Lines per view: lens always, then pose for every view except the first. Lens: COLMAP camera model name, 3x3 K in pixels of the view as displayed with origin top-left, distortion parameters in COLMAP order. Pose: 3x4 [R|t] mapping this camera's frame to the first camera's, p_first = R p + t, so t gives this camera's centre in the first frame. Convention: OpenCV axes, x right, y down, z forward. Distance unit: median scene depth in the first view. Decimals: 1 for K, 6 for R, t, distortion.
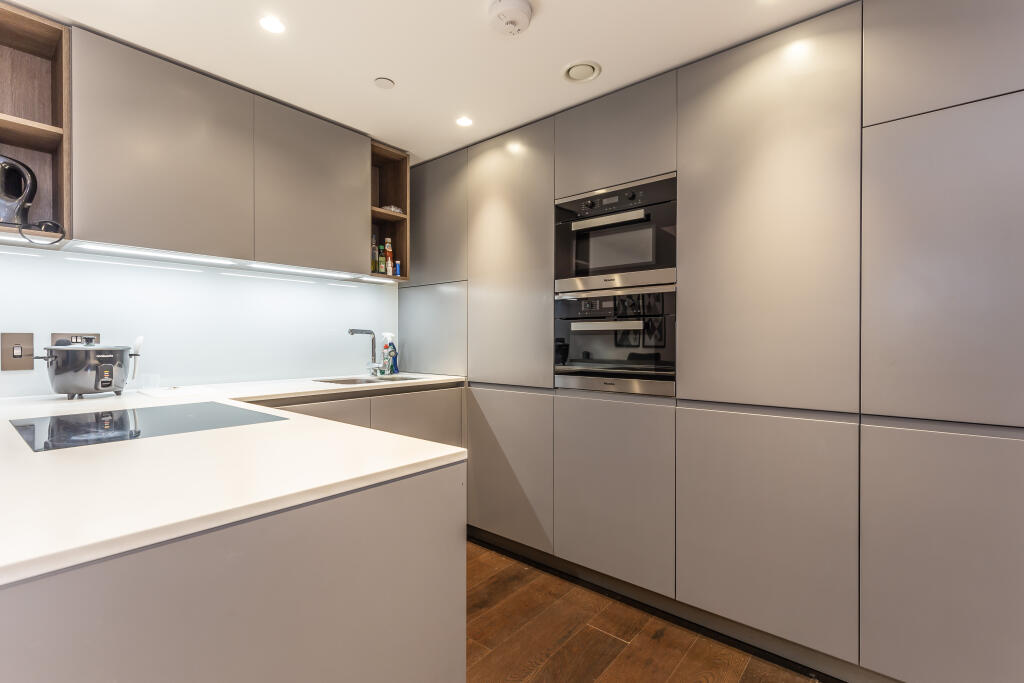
lens RADIAL K [[476.5, 0, 498.9], [0, 476.5, 343.6], [0, 0, 1]] dist [0.008881, -0.003917]
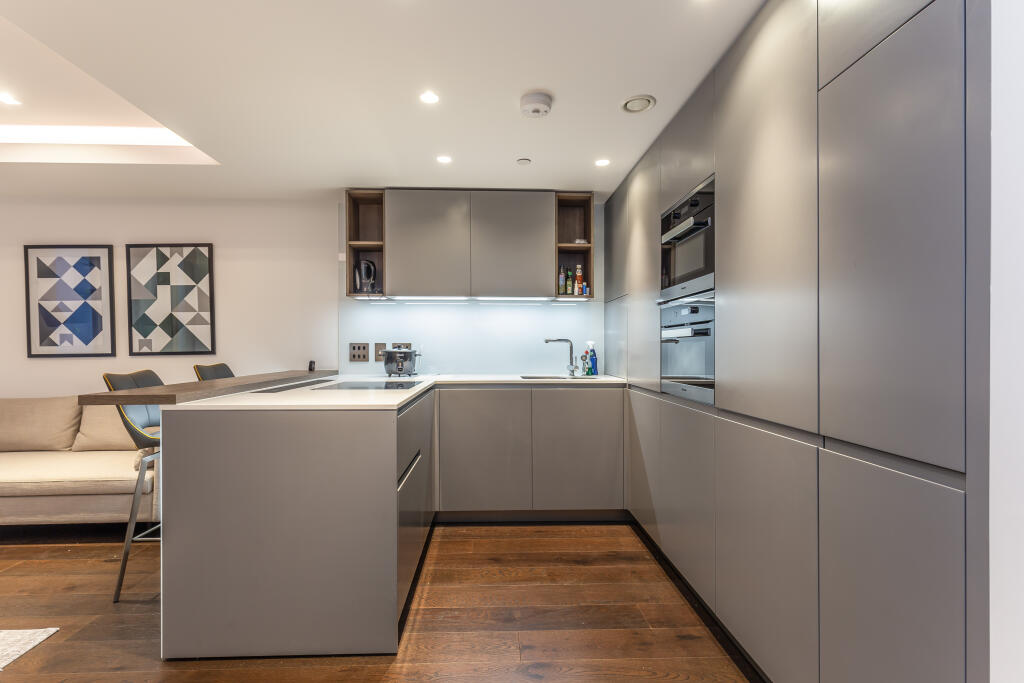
lens RADIAL K [[476.5, 0, 506.0], [0, 476.5, 351.7], [0, 0, 1]] dist [0.008881, -0.003917]
pose [[0.676484, 0.008301, -0.736410, 0.670770], [-0.007053, 0.999964, 0.004792, 0.000226], [0.736423, 0.001952, 0.676518, 0.023754]]
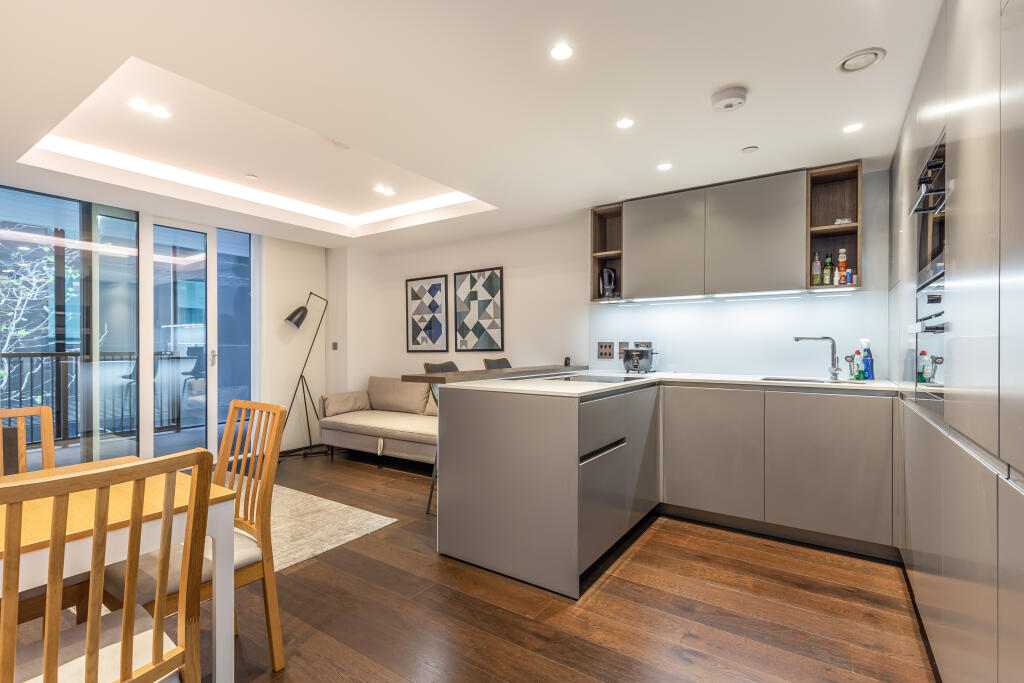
lens RADIAL K [[476.5, 0, 504.7], [0, 476.5, 350.7], [0, 0, 1]] dist [0.008881, -0.003917]
pose [[0.097492, 0.012008, -0.995164, 0.904079], [-0.009358, 0.999894, 0.011148, -0.001773], [0.995192, 0.008226, 0.097594, 0.188406]]
